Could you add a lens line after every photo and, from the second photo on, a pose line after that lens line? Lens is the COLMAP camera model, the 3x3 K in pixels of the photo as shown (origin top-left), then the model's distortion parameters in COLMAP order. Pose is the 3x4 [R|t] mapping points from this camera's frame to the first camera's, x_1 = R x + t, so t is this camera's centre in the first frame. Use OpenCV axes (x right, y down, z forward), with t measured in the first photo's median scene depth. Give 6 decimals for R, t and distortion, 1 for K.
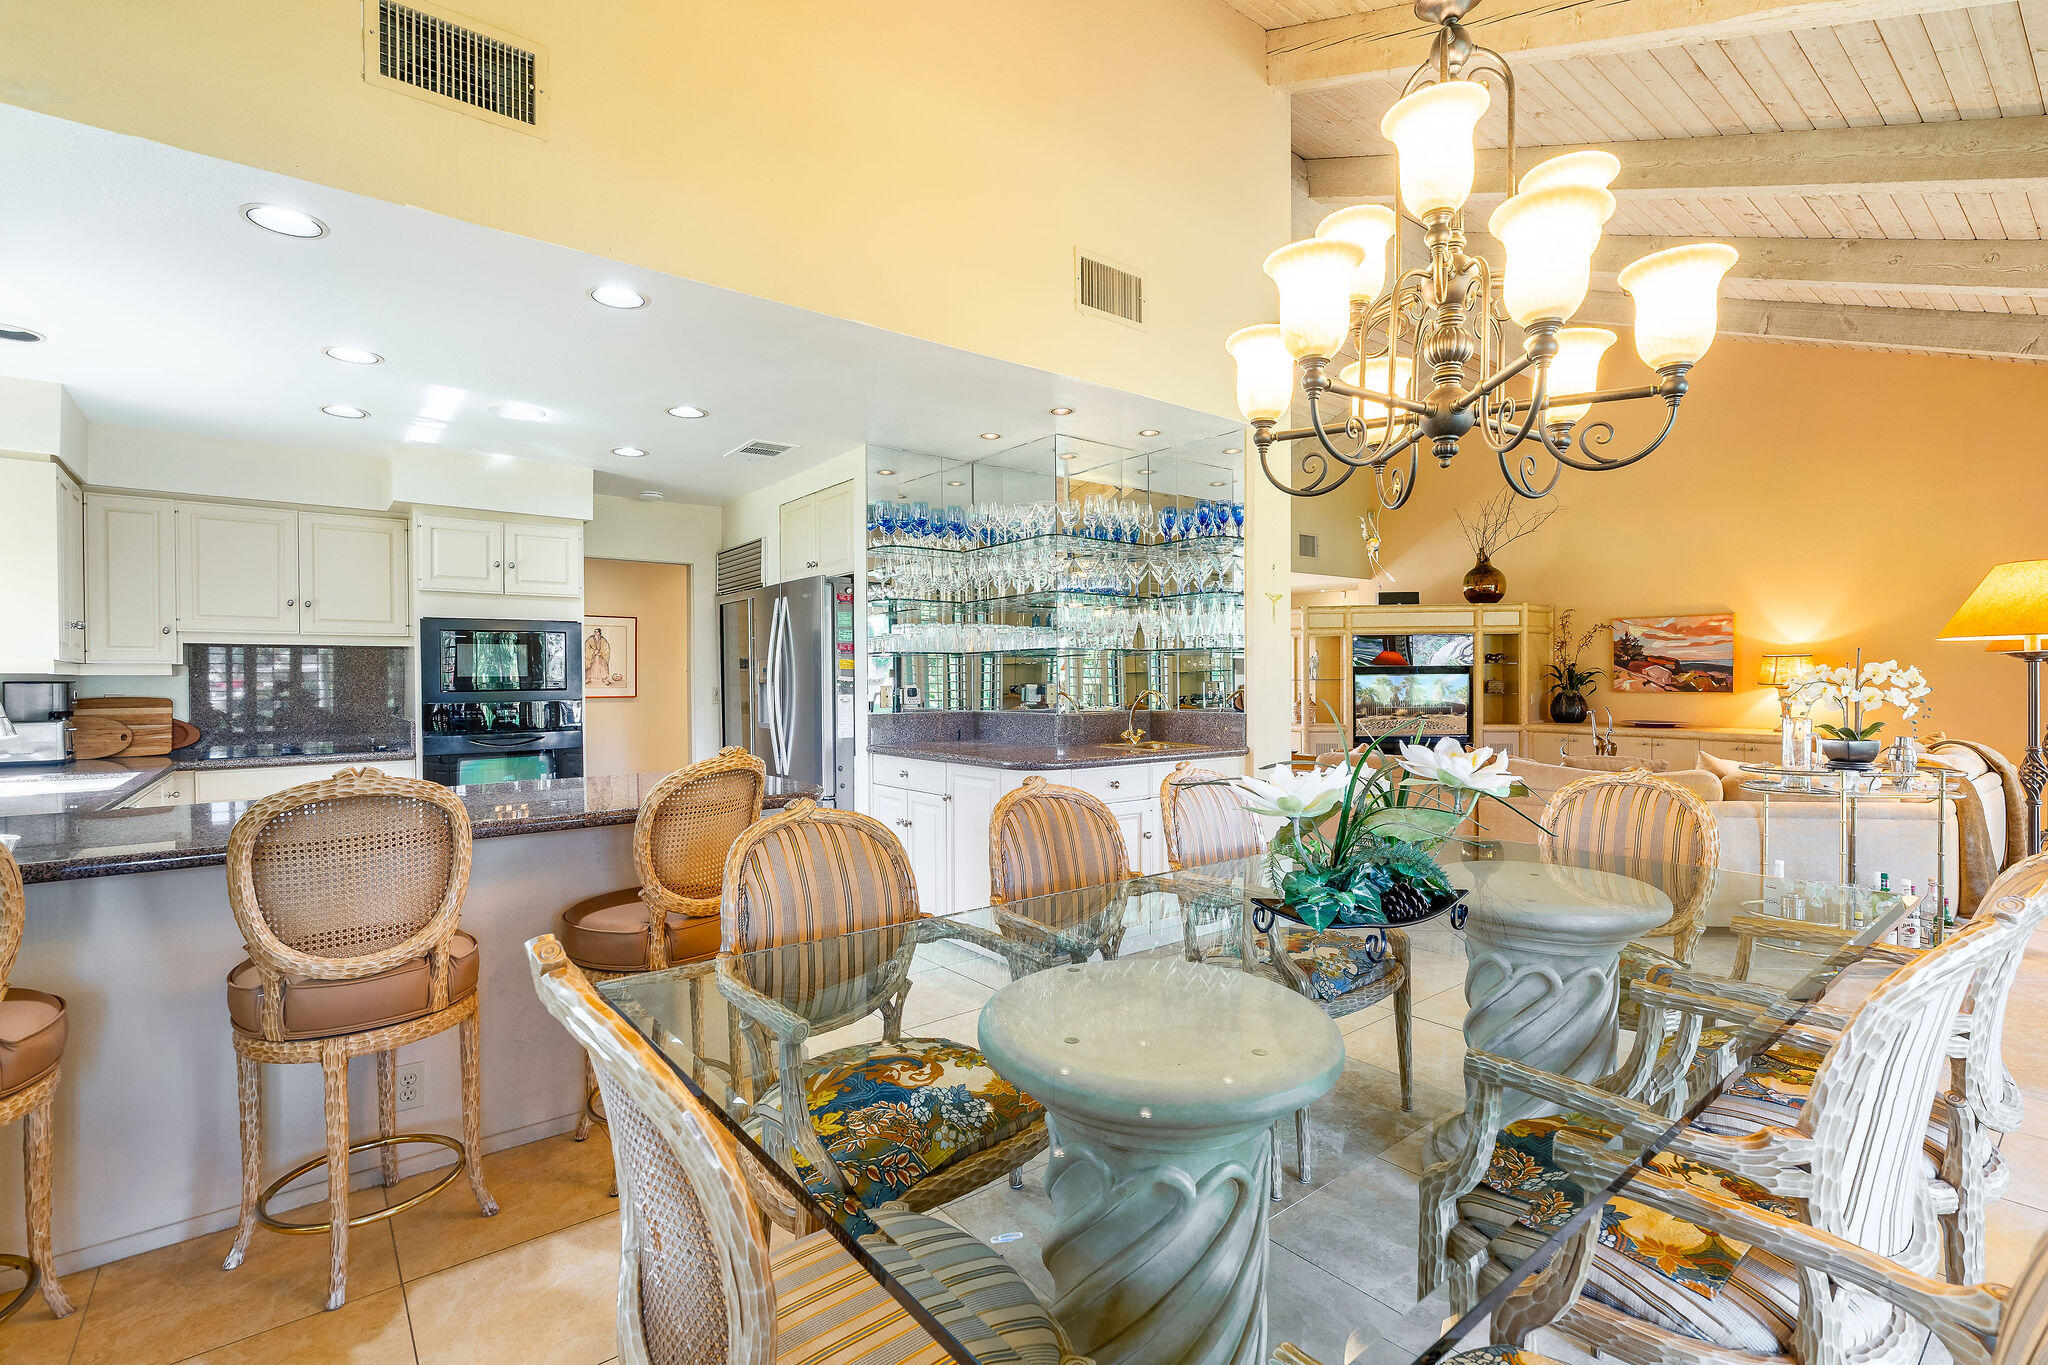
lens RADIAL K [[921.6, 0, 975.6], [0, 921.6, 678.2], [0, 0, 1]] dist [-0.004997, 0.001185]
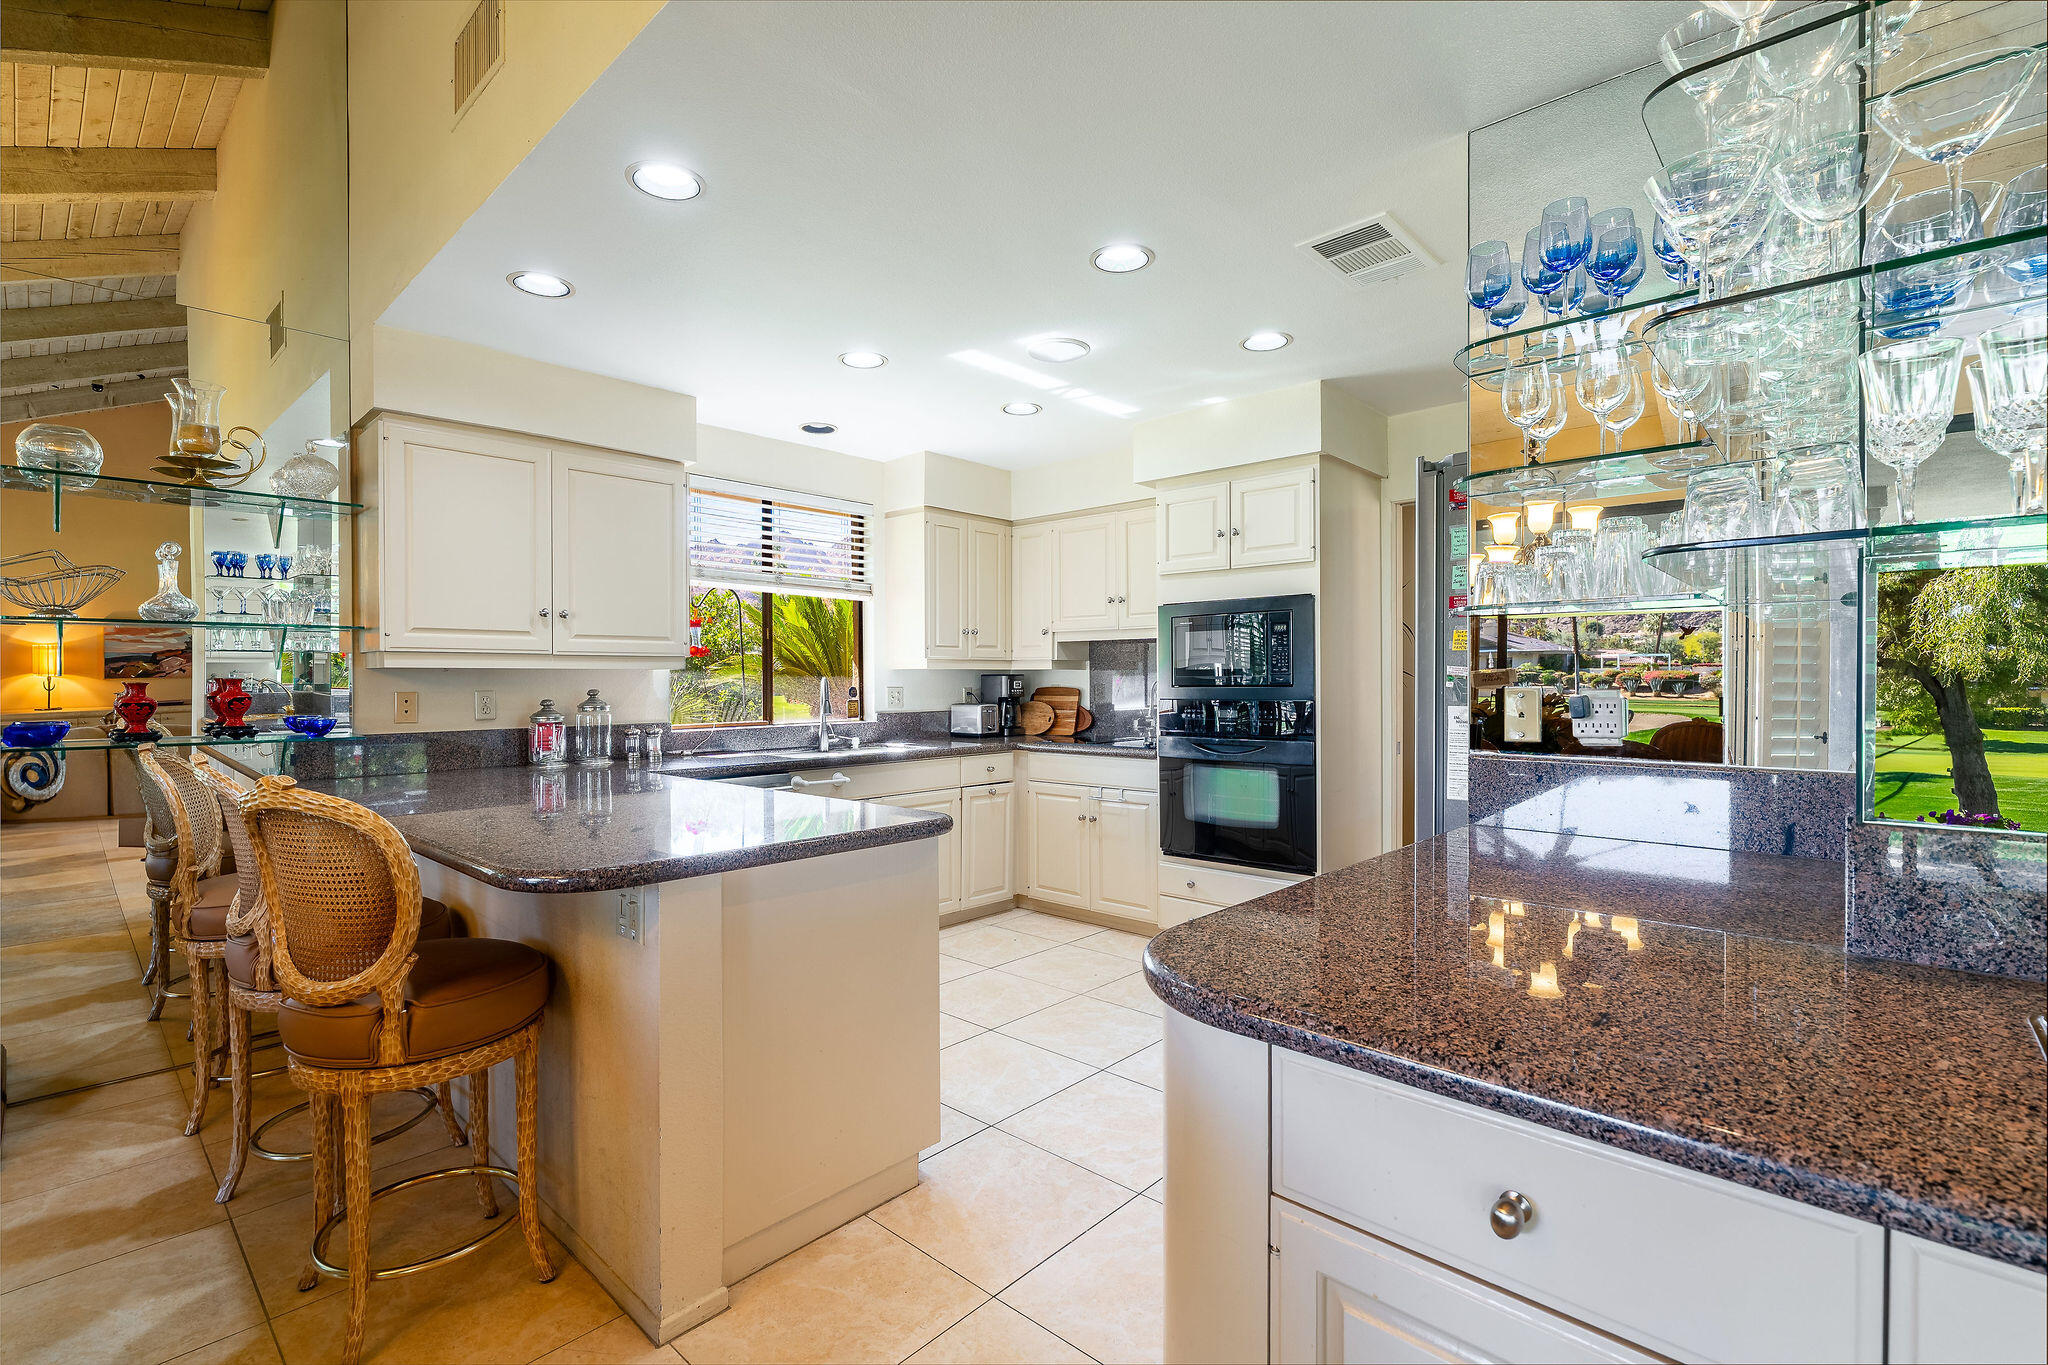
lens RADIAL K [[921.6, 0, 1020.7], [0, 921.6, 684.2], [0, 0, 1]] dist [-0.004997, 0.001185]
pose [[0.177571, 0.015293, -0.983989, 0.253127], [0.013886, 0.999741, 0.018043, -0.006505], [0.984010, -0.016868, 0.177312, 0.671156]]
